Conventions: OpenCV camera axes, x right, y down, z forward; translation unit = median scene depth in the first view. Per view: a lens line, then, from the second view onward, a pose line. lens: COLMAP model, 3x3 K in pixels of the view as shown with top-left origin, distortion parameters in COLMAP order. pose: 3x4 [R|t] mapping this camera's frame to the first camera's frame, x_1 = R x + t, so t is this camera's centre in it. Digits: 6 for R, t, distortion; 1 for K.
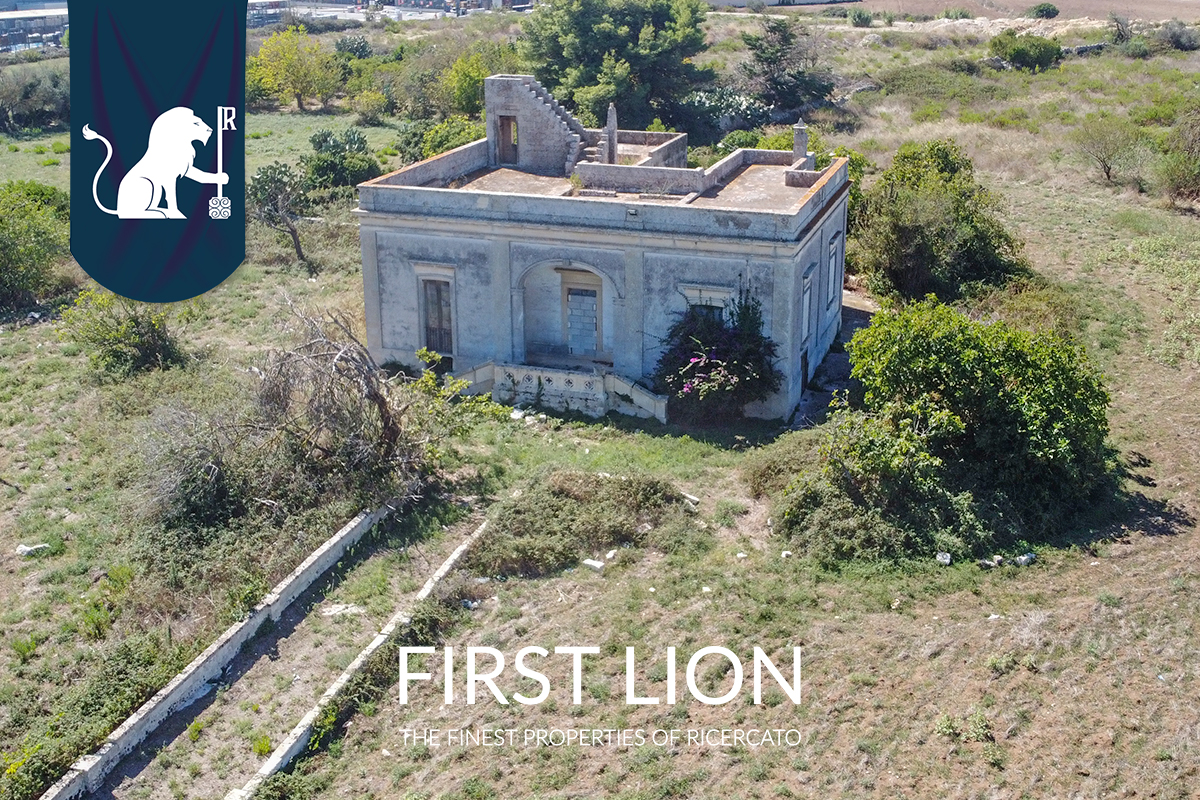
lens RADIAL K [[1439.8, 0, 652.6], [0, 1439.8, 335.6], [0, 0, 1]] dist [0.015608, -0.050532]
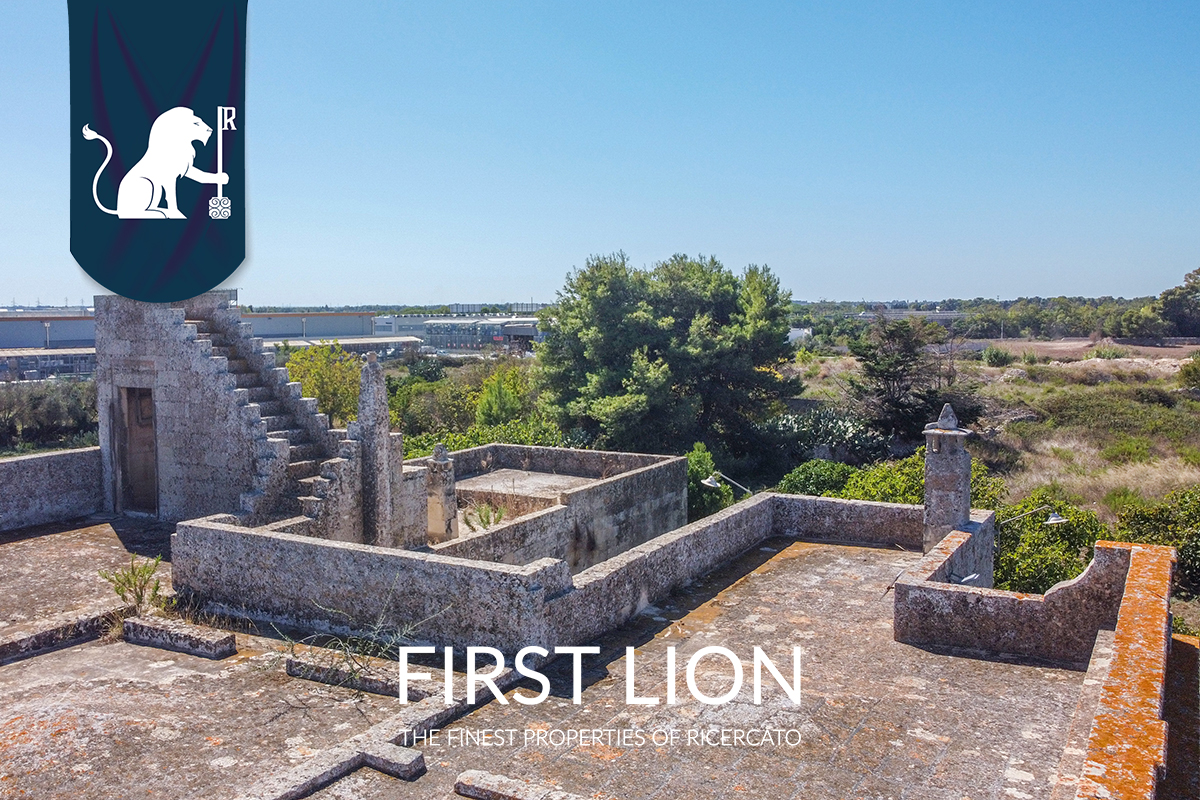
lens RADIAL K [[1055.6, 0, 498.9], [0, 1055.6, 368.5], [0, 0, 1]] dist [0.006567, -0.012716]
pose [[0.959731, 0.001798, -0.280914, 0.090100], [-0.067949, 0.971772, -0.225926, -0.121804], [0.272578, 0.235916, 0.932762, 0.925308]]
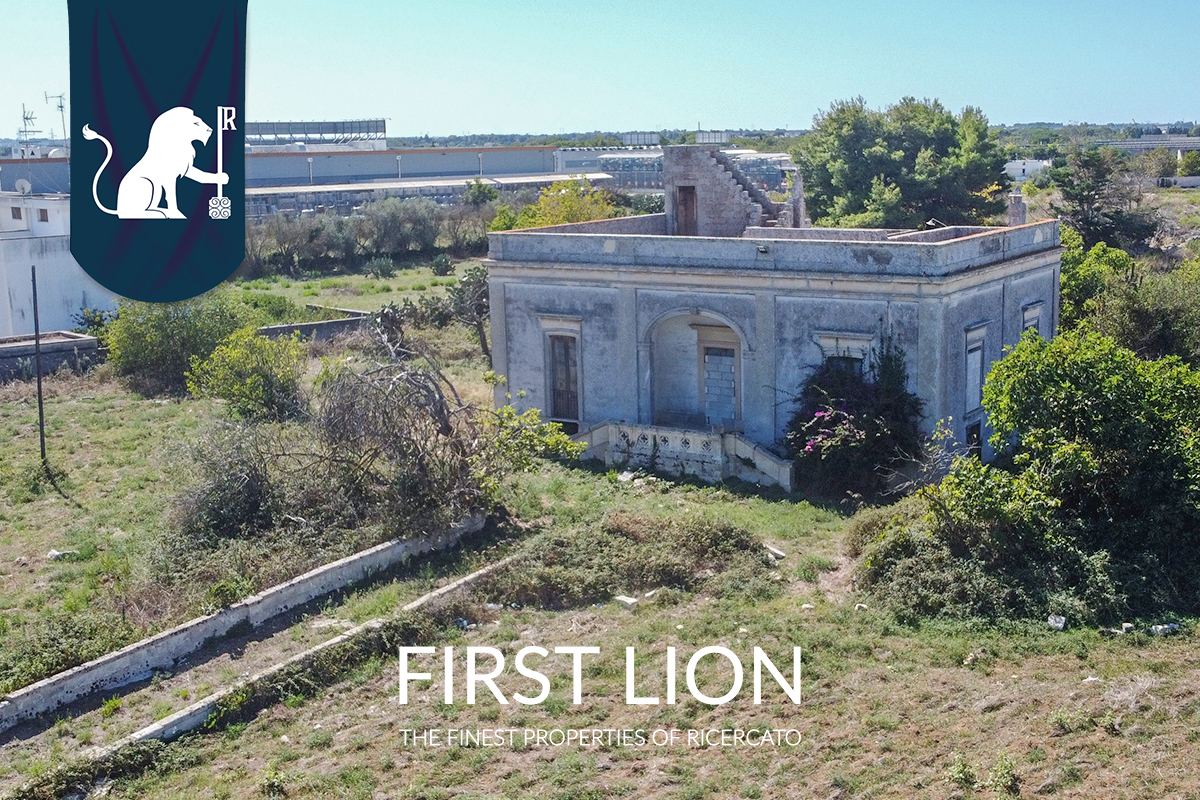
lens RADIAL K [[1540.4, 0, 658.5], [0, 1540.4, 405.3], [0, 0, 1]] dist [0.009741, -0.031872]
pose [[0.965498, 0.022747, -0.259414, 0.168867], [-0.053562, 0.992225, -0.112345, 0.116335], [0.254841, 0.122364, 0.959210, 0.093860]]
